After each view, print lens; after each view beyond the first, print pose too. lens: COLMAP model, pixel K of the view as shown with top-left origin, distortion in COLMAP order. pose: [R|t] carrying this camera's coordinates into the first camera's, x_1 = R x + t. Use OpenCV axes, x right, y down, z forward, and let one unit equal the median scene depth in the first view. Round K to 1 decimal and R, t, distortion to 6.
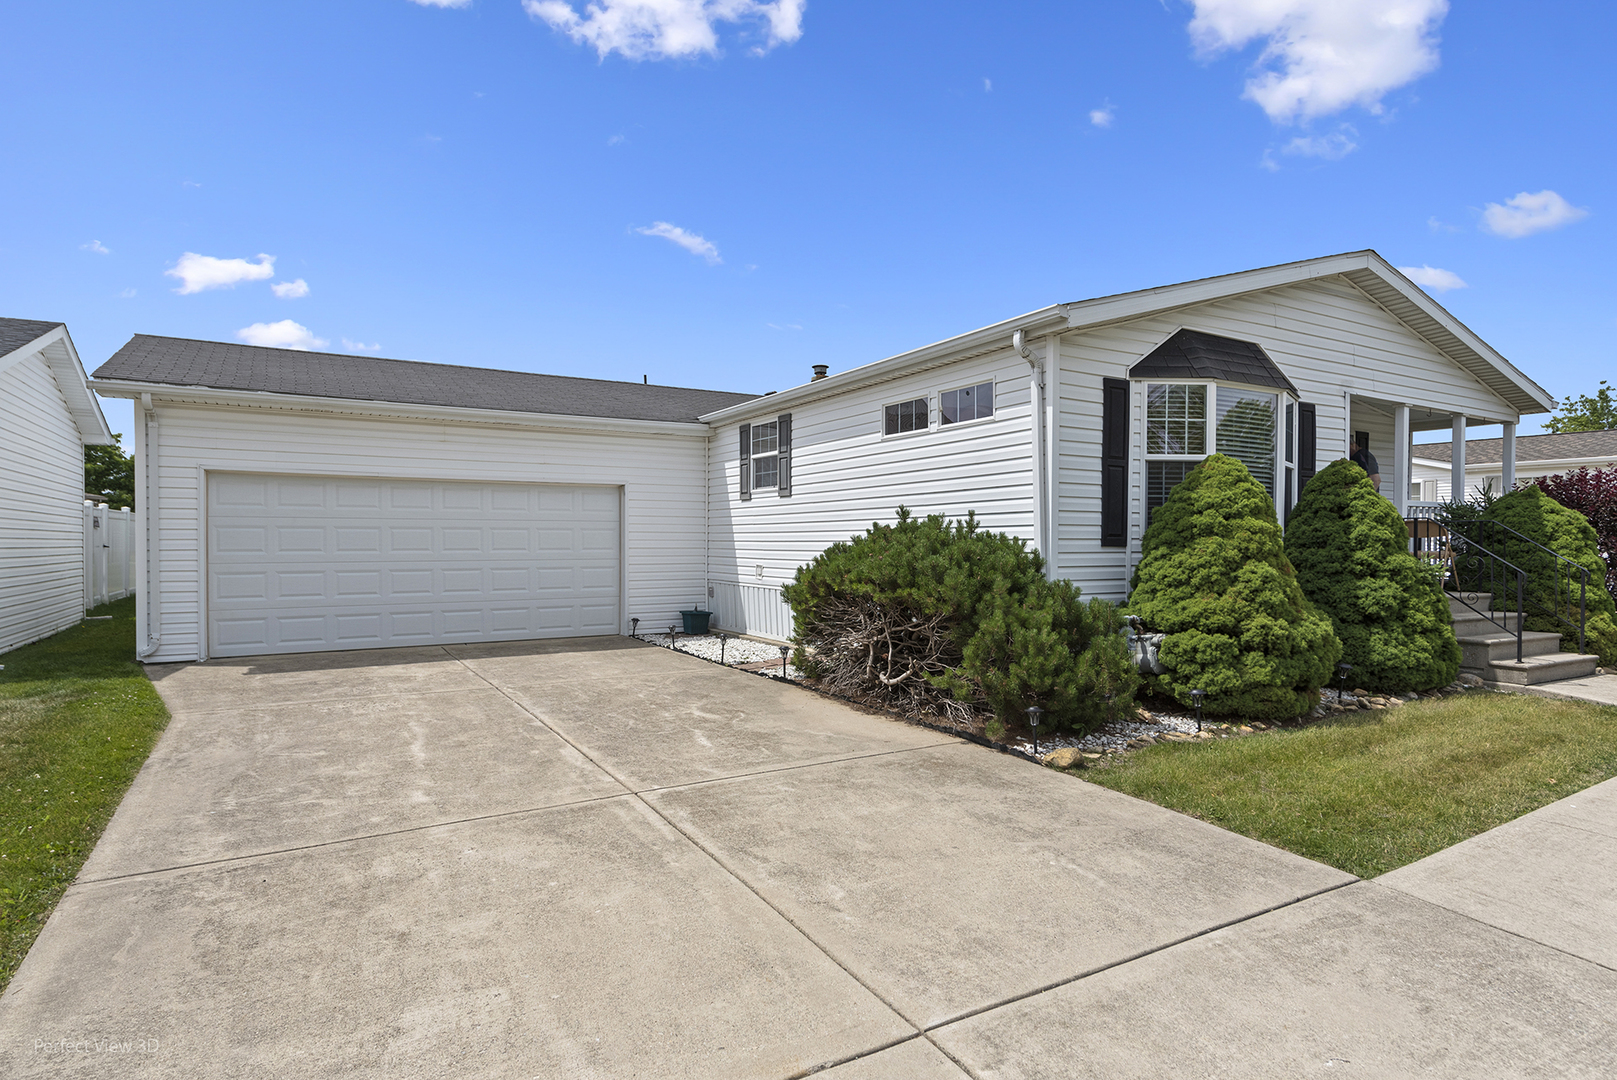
lens RADIAL K [[877.4, 0, 808.5], [0, 877.4, 540.0], [0, 0, 1]] dist [0.004663, 0.000824]
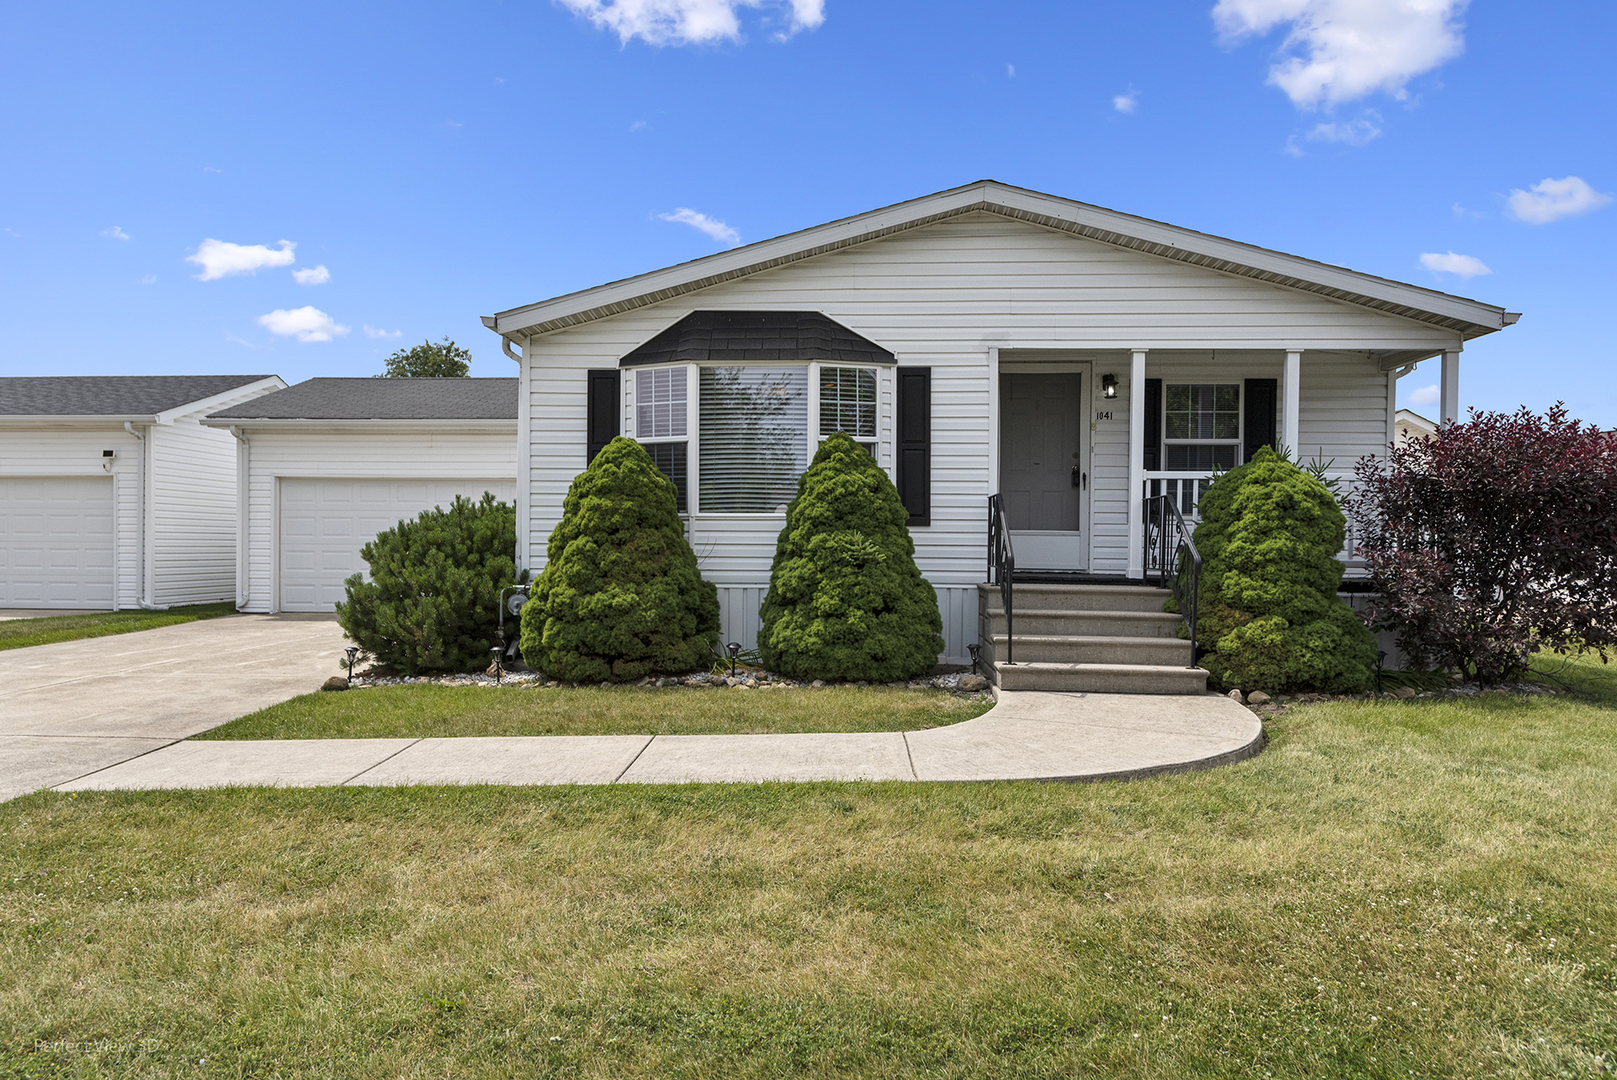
lens RADIAL K [[1115.1, 0, 808.5], [0, 1115.1, 540.0], [0, 0, 1]] dist [0.000237, -0.000426]
pose [[0.827937, 0.003226, -0.560812, 1.254083], [-0.005627, 0.999981, -0.002554, 0.025290], [0.560793, 0.005270, 0.827939, 0.013675]]
